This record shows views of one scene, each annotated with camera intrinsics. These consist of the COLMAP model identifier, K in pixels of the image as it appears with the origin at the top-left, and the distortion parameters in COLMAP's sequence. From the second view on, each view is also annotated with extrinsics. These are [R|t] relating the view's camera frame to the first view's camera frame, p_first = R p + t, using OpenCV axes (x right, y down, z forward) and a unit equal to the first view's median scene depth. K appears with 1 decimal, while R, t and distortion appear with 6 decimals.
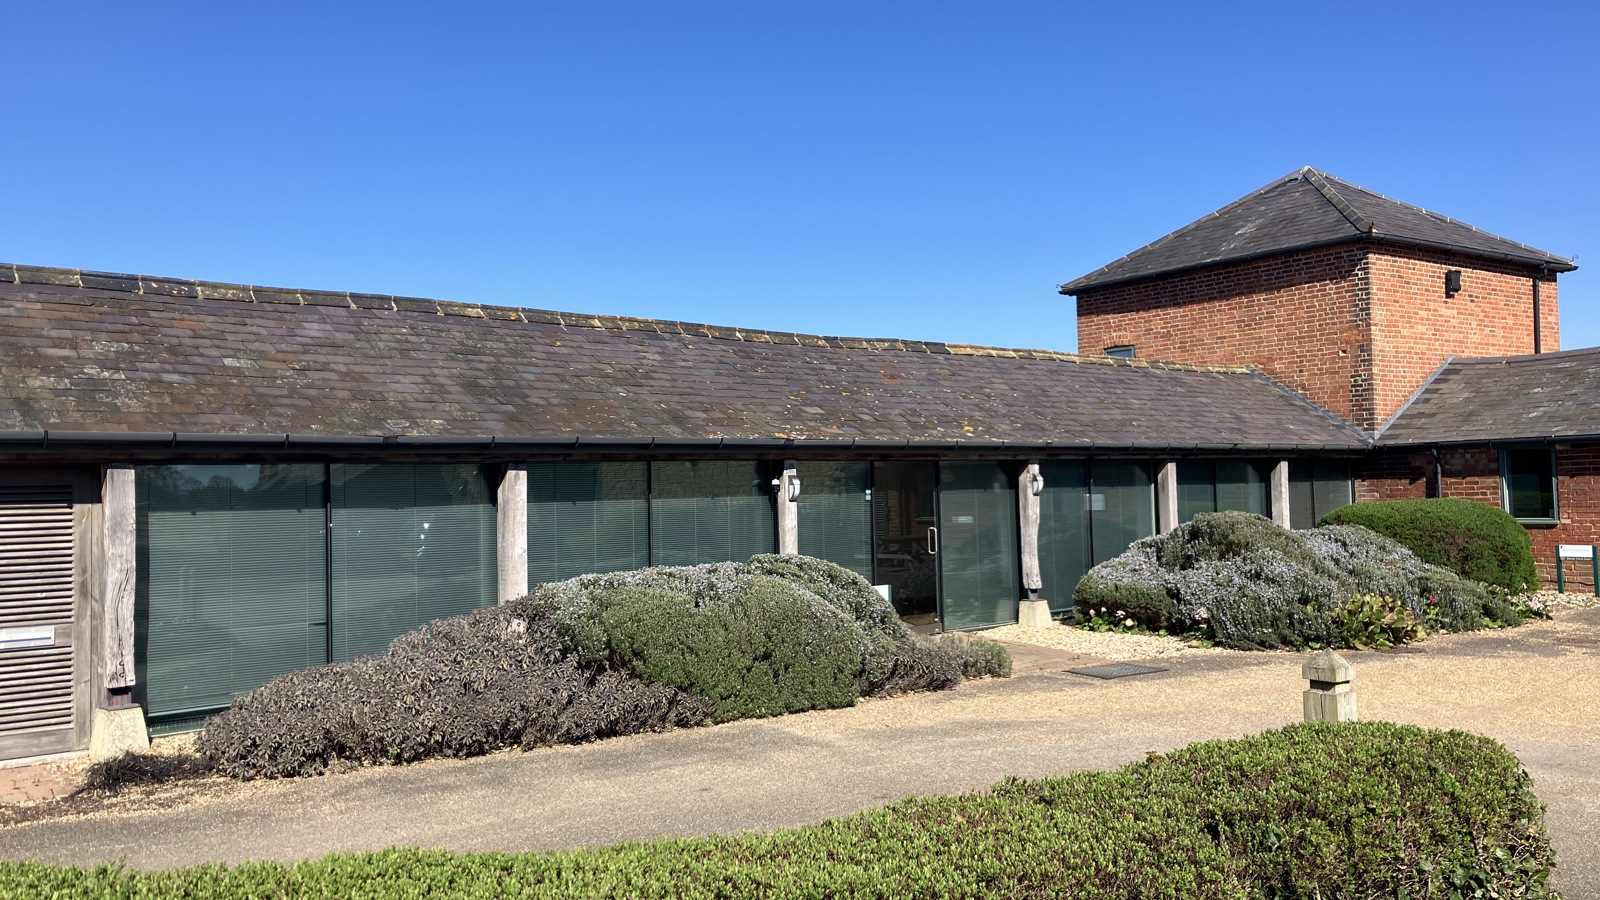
lens RADIAL K [[1317.3, 0, 823.0], [0, 1317.3, 430.9], [0, 0, 1]] dist [0.029281, -0.030783]
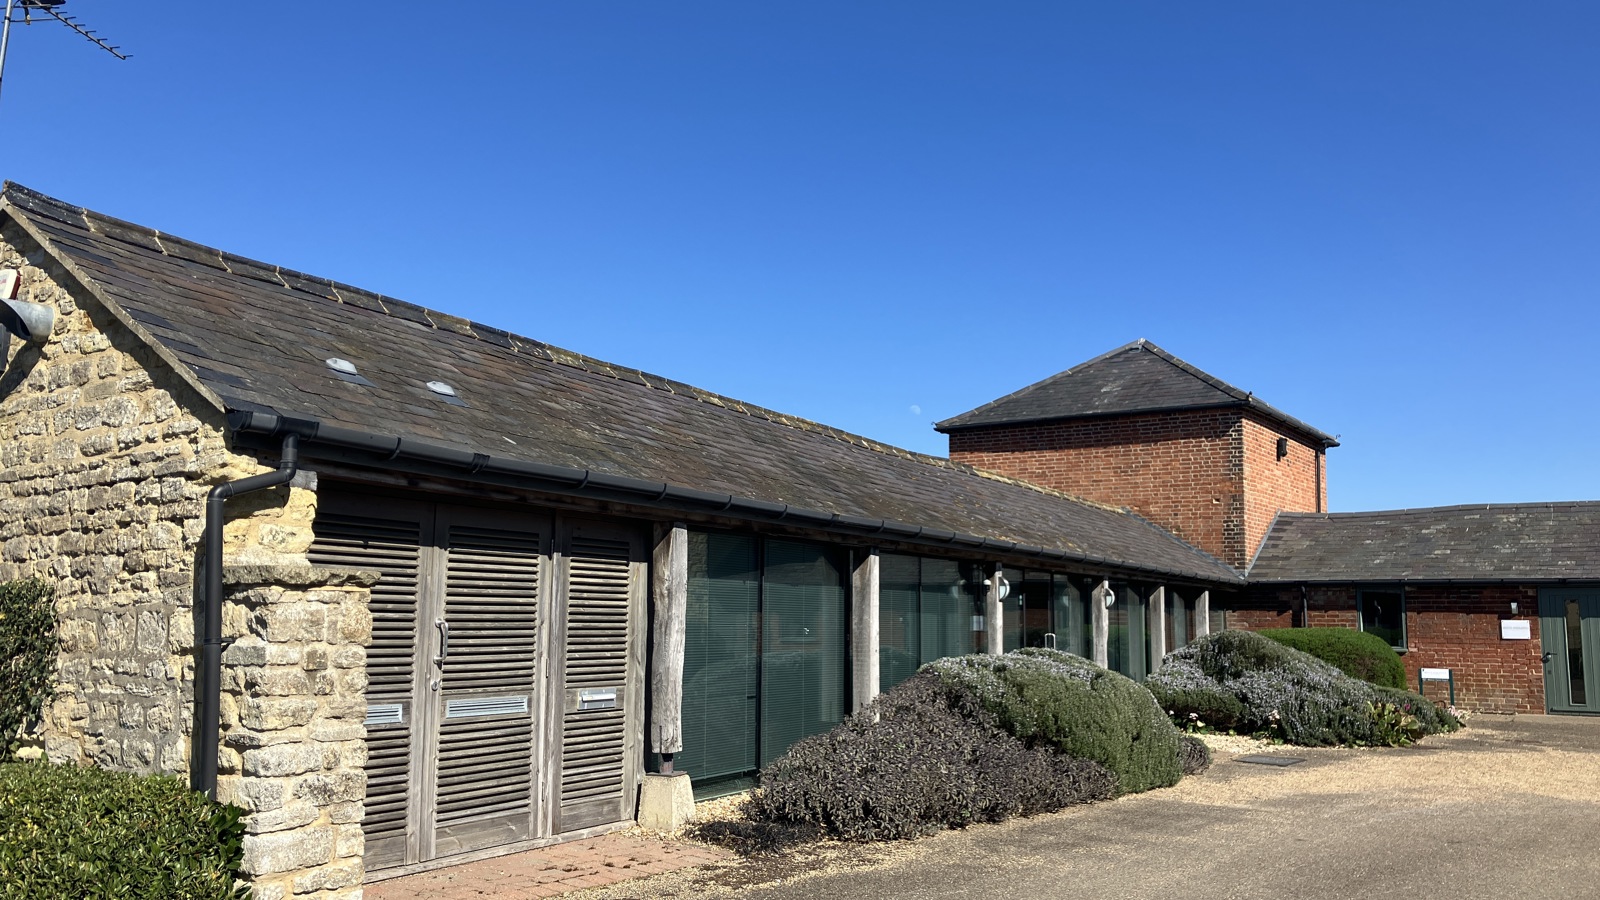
lens RADIAL K [[1317.3, 0, 813.1], [0, 1317.3, 456.4], [0, 0, 1]] dist [0.029281, -0.030783]
pose [[0.944008, 0.075154, 0.321250, -0.452957], [-0.047996, 0.994634, -0.091649, 0.036521], [-0.326414, 0.071099, 0.942549, 0.025277]]
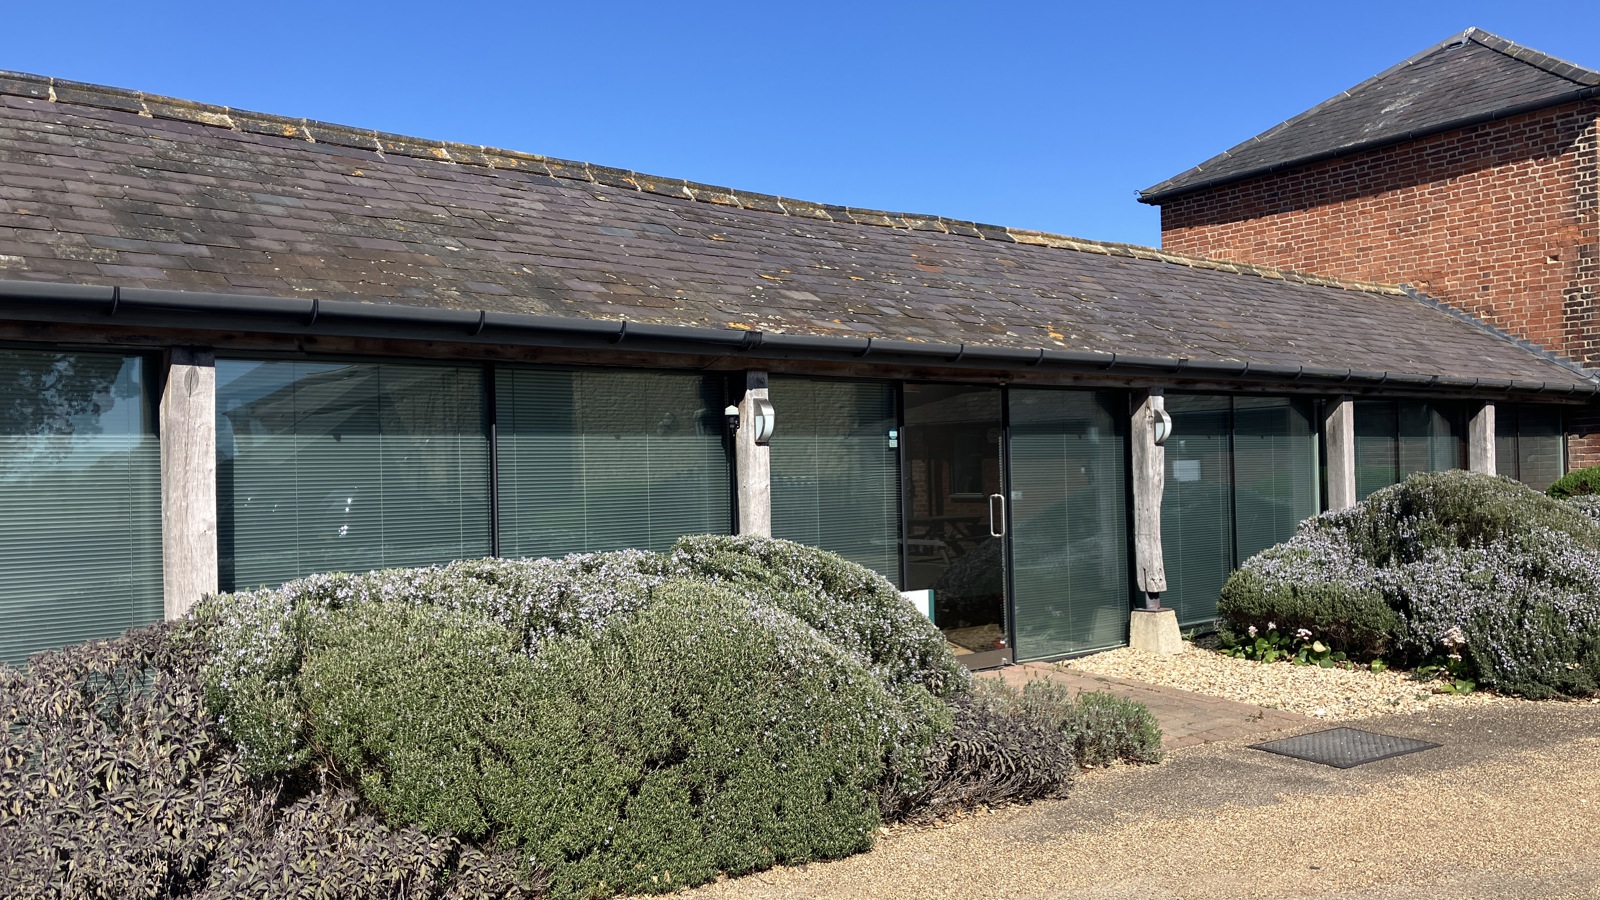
lens RADIAL K [[1317.3, 0, 800.5], [0, 1317.3, 472.0], [0, 0, 1]] dist [0.029281, -0.030783]
pose [[0.999522, -0.000611, -0.030896, 0.009828], [0.001894, 0.999137, 0.041486, 0.036599], [0.030844, -0.041525, 0.998661, 0.373650]]
